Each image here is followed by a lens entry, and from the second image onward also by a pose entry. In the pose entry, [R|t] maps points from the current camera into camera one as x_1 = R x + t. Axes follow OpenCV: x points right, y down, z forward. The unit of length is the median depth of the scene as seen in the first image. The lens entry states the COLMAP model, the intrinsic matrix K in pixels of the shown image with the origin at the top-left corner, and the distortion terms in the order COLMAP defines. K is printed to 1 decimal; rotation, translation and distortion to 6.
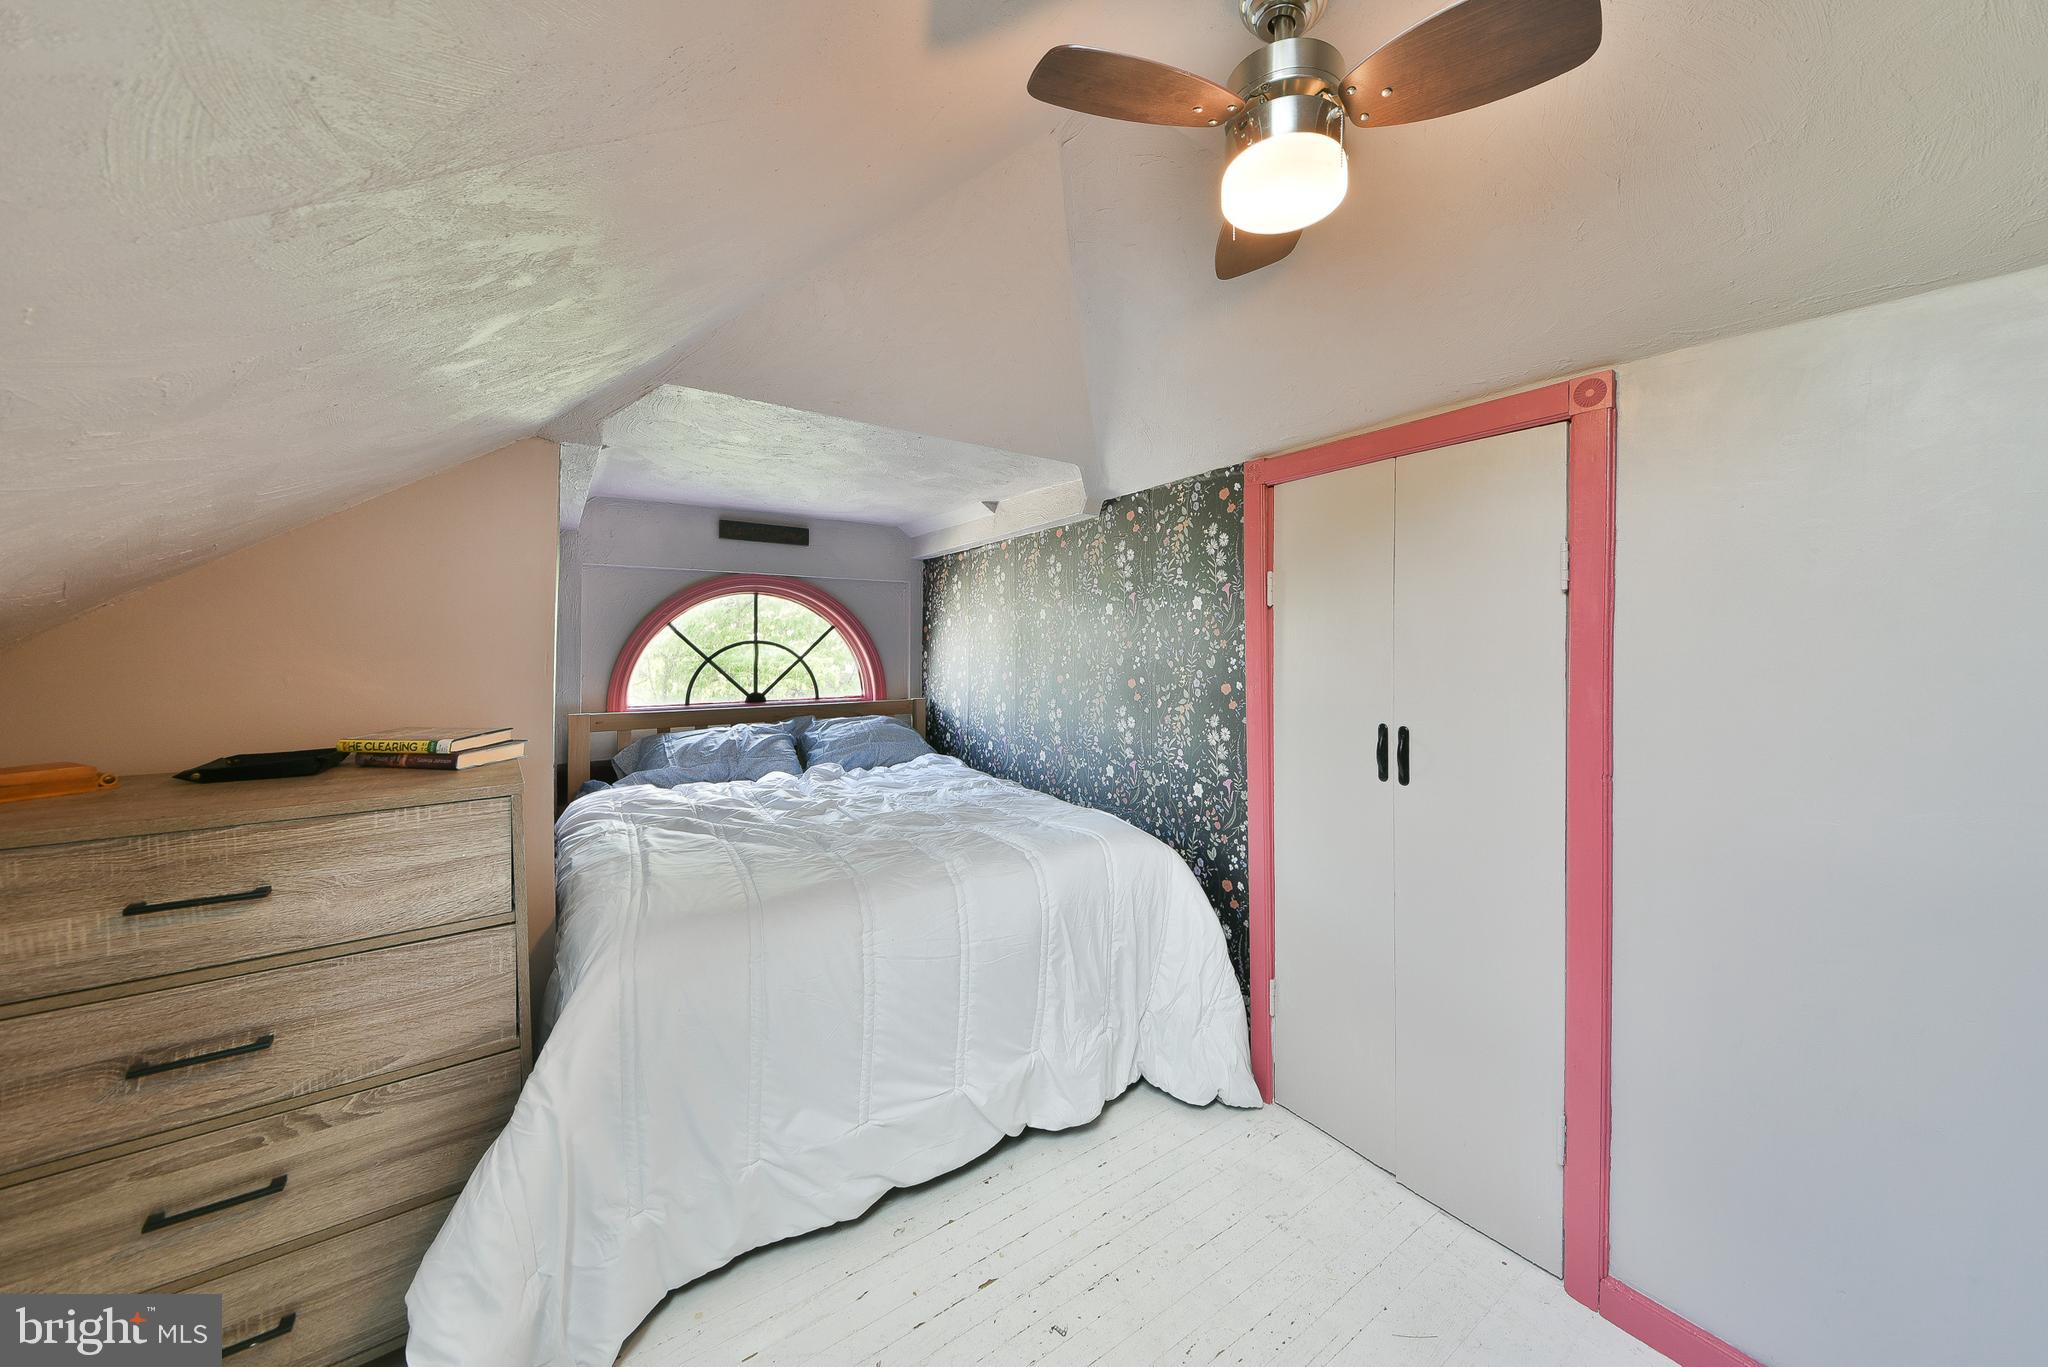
lens RADIAL K [[734.4, 0, 1090.3], [0, 734.4, 640.6], [0, 0, 1]] dist [0.022377, -0.008184]
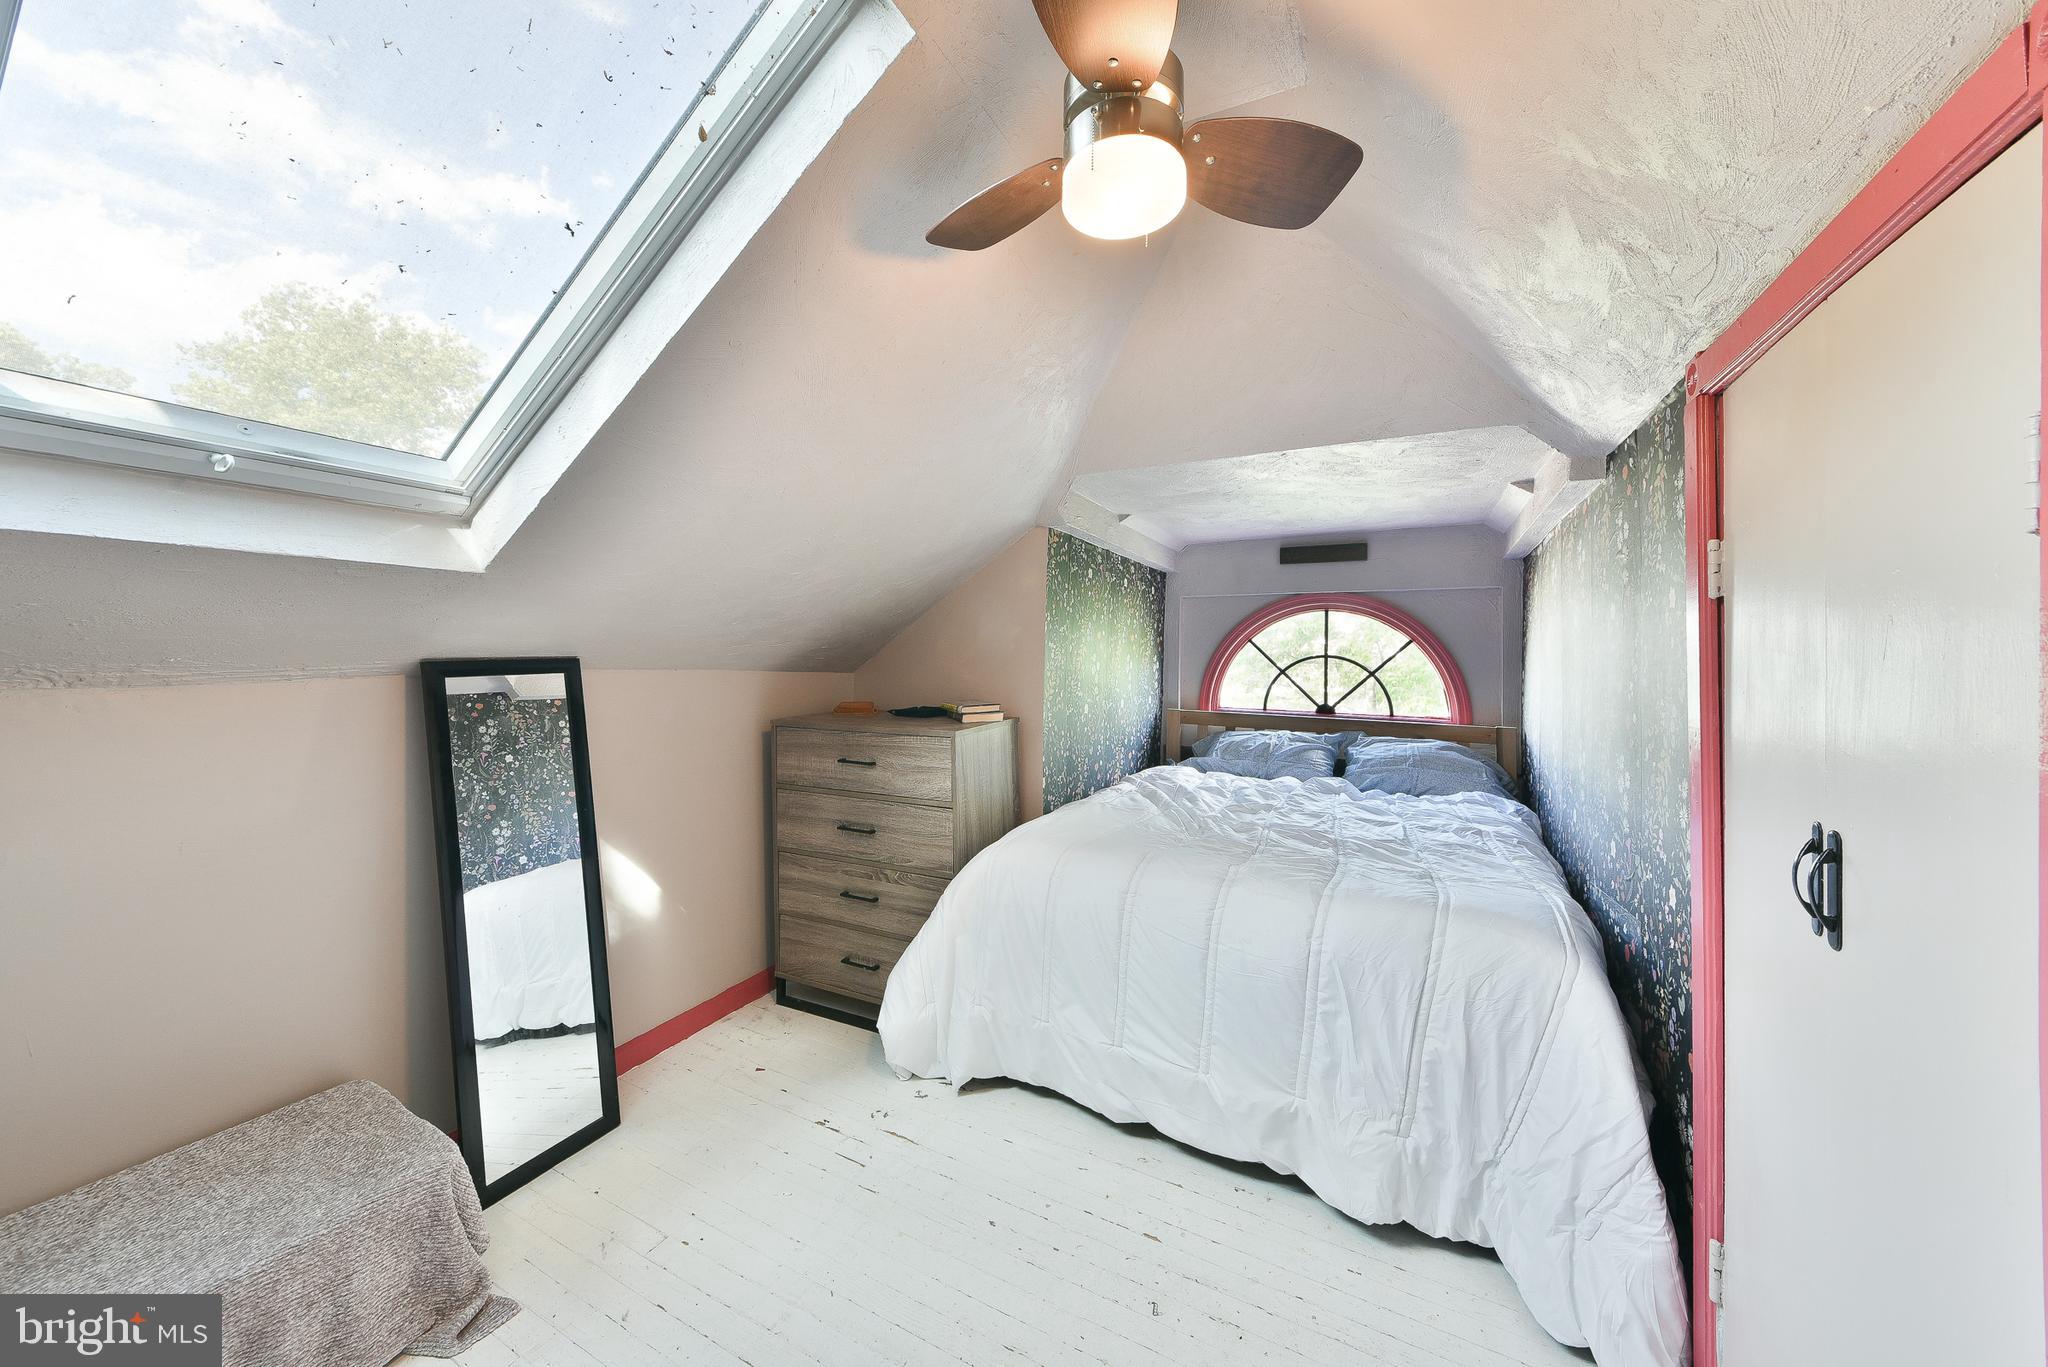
lens RADIAL K [[734.4, 0, 981.7], [0, 734.4, 643.8], [0, 0, 1]] dist [0.022377, -0.008184]
pose [[0.395822, -0.007655, -0.918295, 0.348859], [-0.009610, 0.999876, -0.012477, 0.001690], [0.918277, 0.013764, 0.395699, 0.144703]]
